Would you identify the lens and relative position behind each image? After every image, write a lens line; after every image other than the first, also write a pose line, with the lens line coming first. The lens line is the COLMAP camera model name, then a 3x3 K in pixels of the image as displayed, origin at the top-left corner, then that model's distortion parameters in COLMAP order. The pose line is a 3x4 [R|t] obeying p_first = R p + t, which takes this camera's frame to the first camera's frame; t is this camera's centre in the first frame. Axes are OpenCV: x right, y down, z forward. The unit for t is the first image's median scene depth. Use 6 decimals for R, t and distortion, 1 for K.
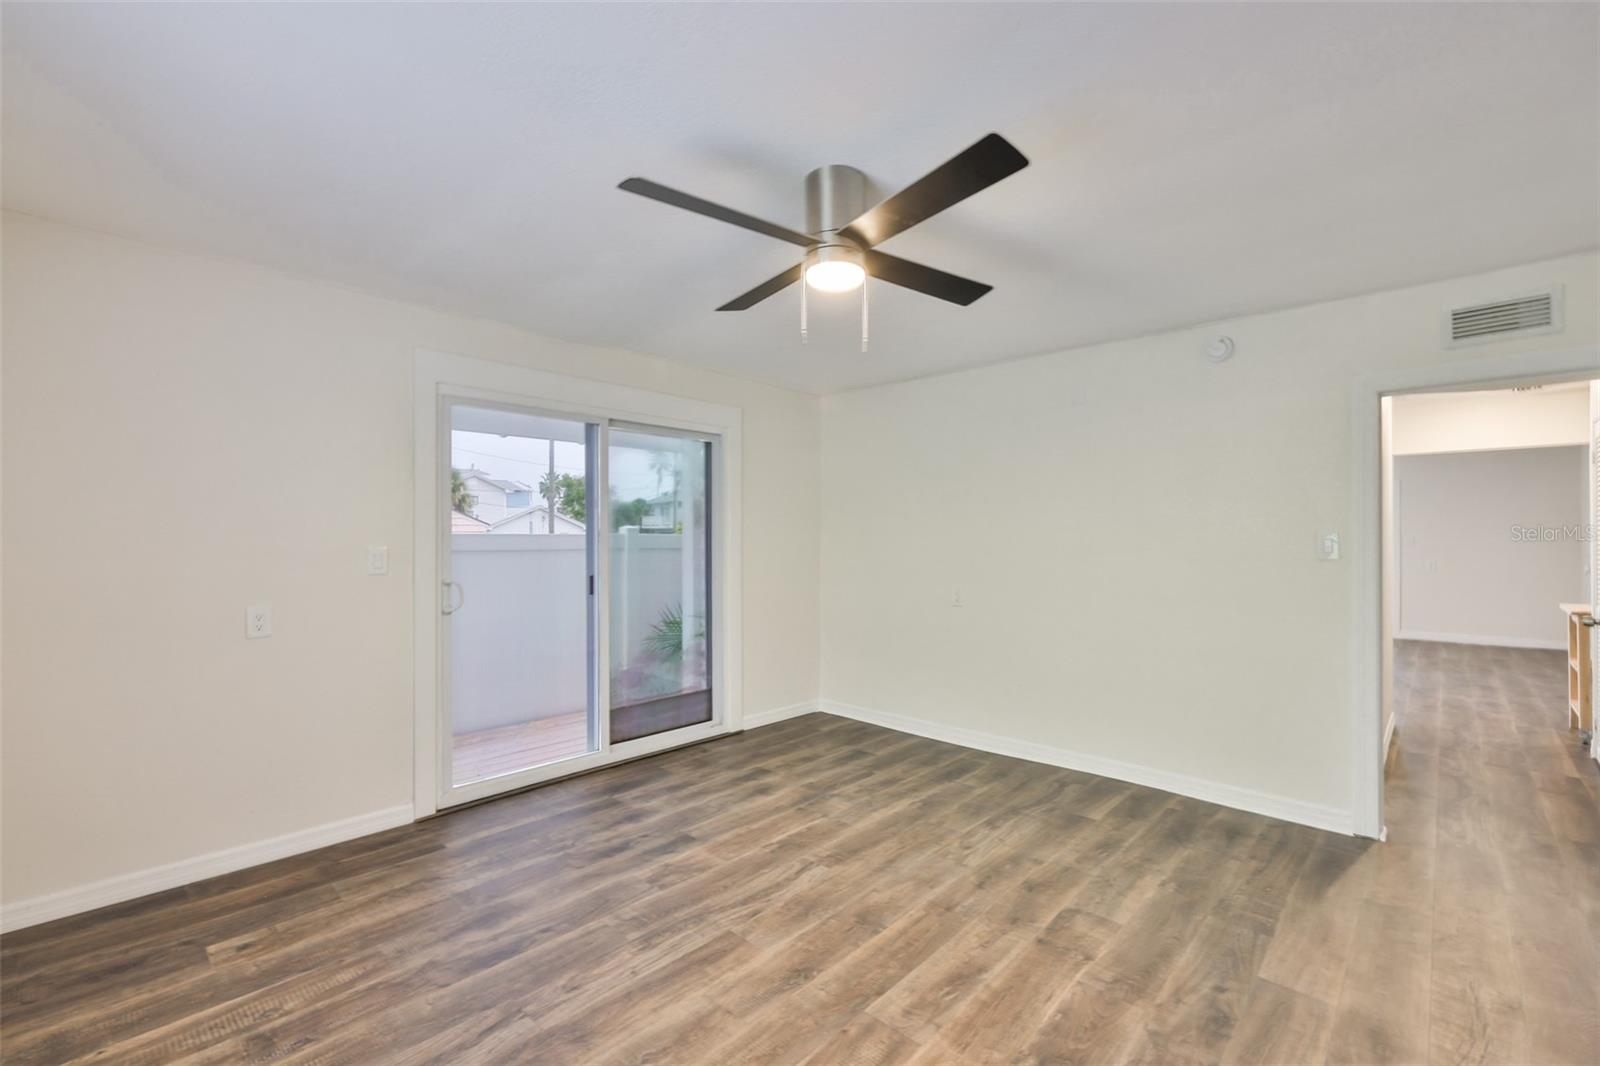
lens RADIAL K [[675.4, 0, 794.9], [0, 675.4, 535.8], [0, 0, 1]] dist [-0.002674, 0.000119]
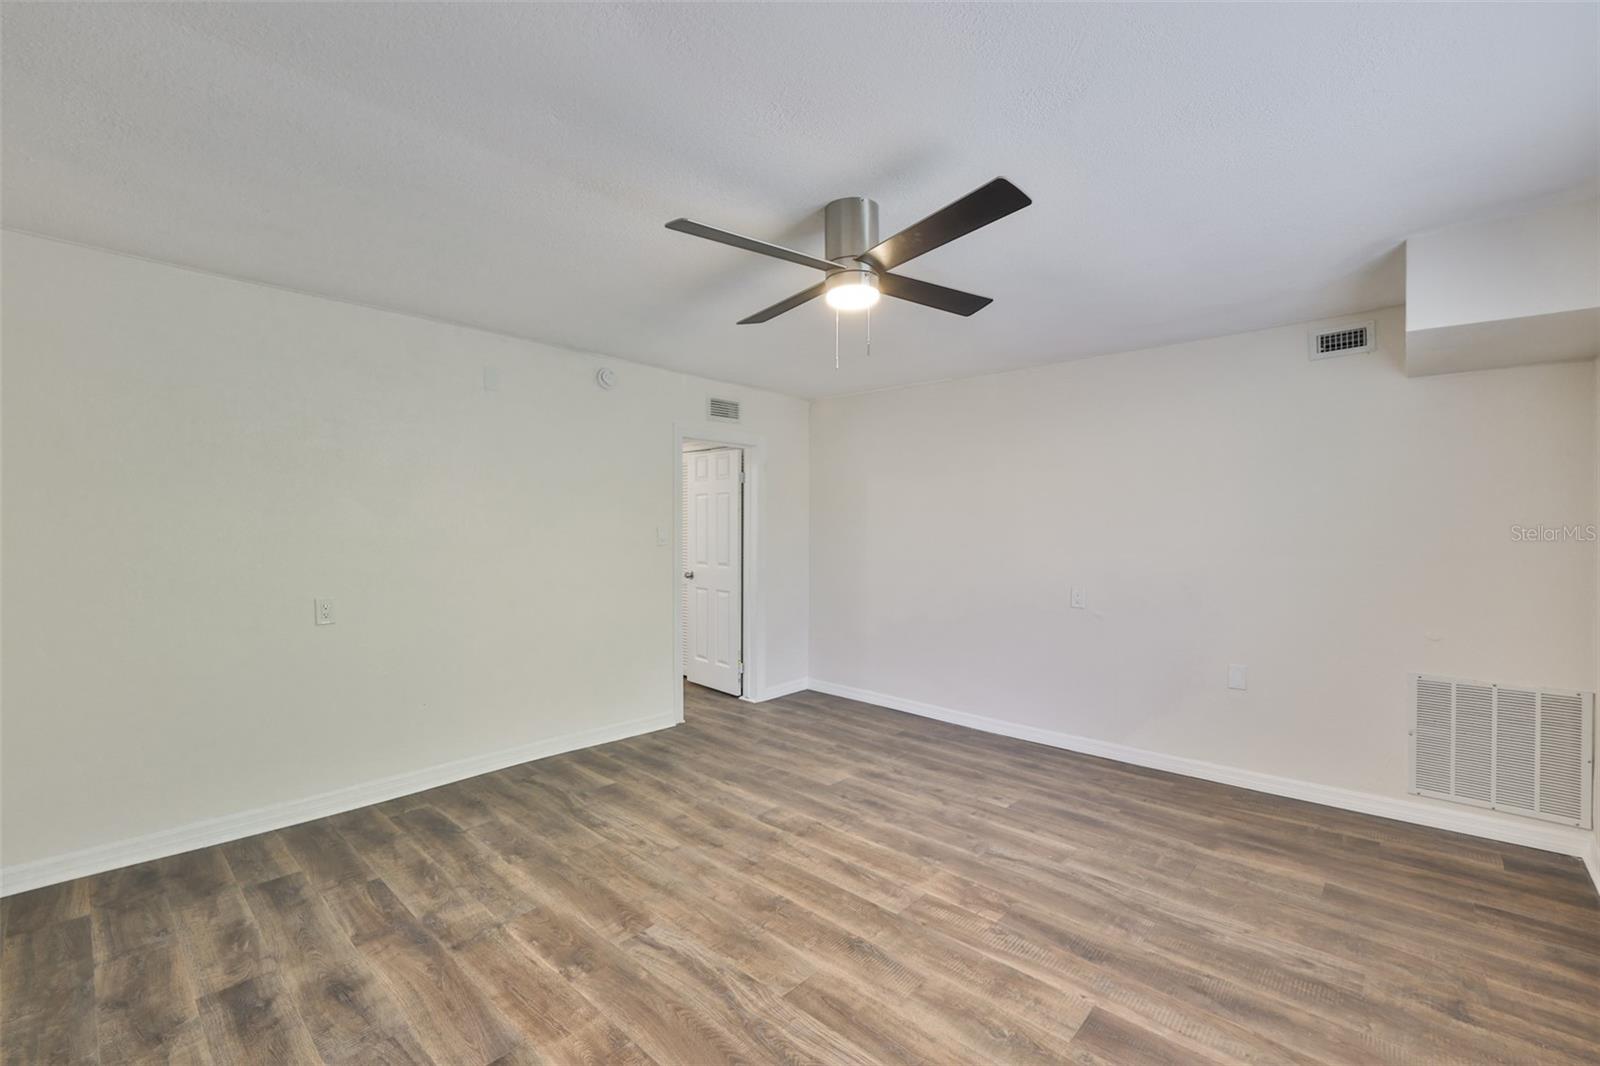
lens RADIAL K [[675.4, 0, 794.9], [0, 675.4, 535.8], [0, 0, 1]] dist [-0.002674, 0.000119]
pose [[-0.002451, -0.009790, 0.999949, -0.745234], [-0.007907, 0.999921, 0.009770, -0.002335], [-0.999966, -0.007883, -0.002529, 0.786978]]
